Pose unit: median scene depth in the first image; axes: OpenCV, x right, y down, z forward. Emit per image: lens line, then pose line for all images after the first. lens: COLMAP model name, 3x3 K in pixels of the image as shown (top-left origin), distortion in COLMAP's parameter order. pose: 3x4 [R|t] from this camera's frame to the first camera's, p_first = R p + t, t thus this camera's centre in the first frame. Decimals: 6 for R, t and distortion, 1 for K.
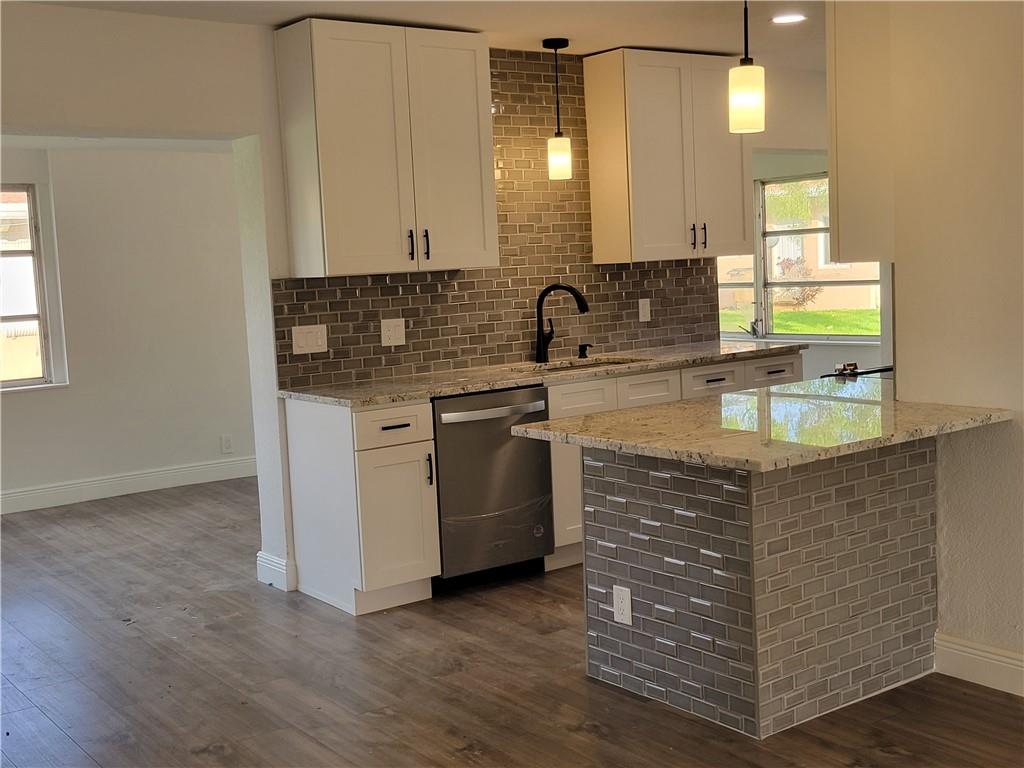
lens RADIAL K [[1228.4, 0, 511.5], [0, 1228.4, 370.3], [0, 0, 1]] dist [0.027855, 0.000000]
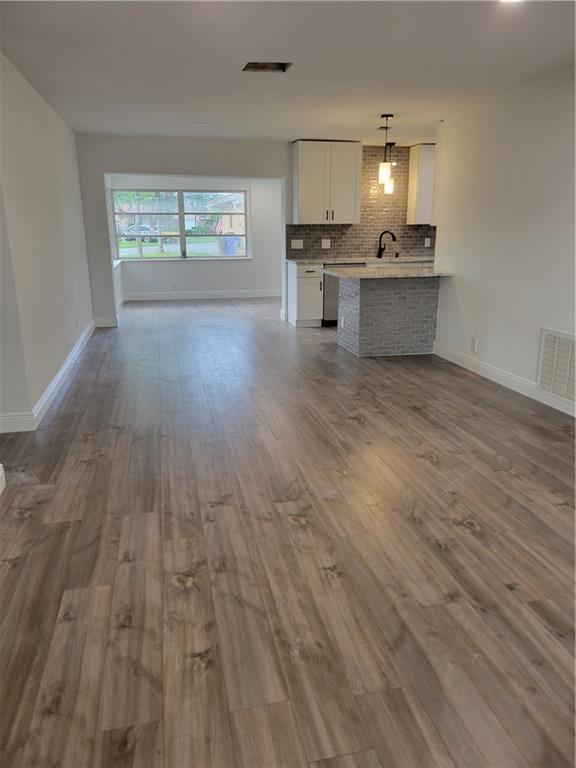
lens RADIAL K [[580.2, 0, 290.5], [0, 580.2, 383.9], [0, 0, 1]] dist [0.051202, -0.039981]
pose [[0.911860, 0.148127, -0.382844, 0.470504], [-0.076470, 0.977596, 0.196109, 0.035992], [0.403316, -0.149548, 0.902758, -0.456444]]
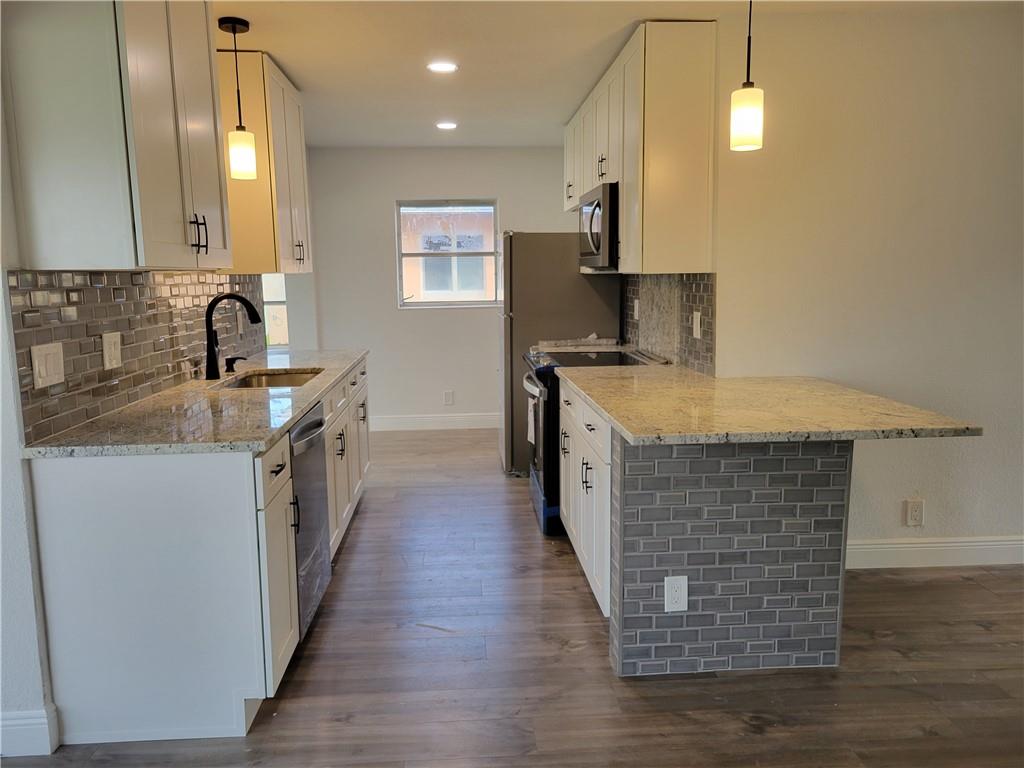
lens RADIAL K [[773.6, 0, 506.4], [0, 773.6, 384.0], [0, 0, 1]] dist [0.051202, -0.039981]
pose [[0.535916, -0.078377, 0.840625, -0.393791], [0.066435, 0.996509, 0.050557, -0.020216], [-0.841653, 0.028753, 0.539253, 0.578787]]
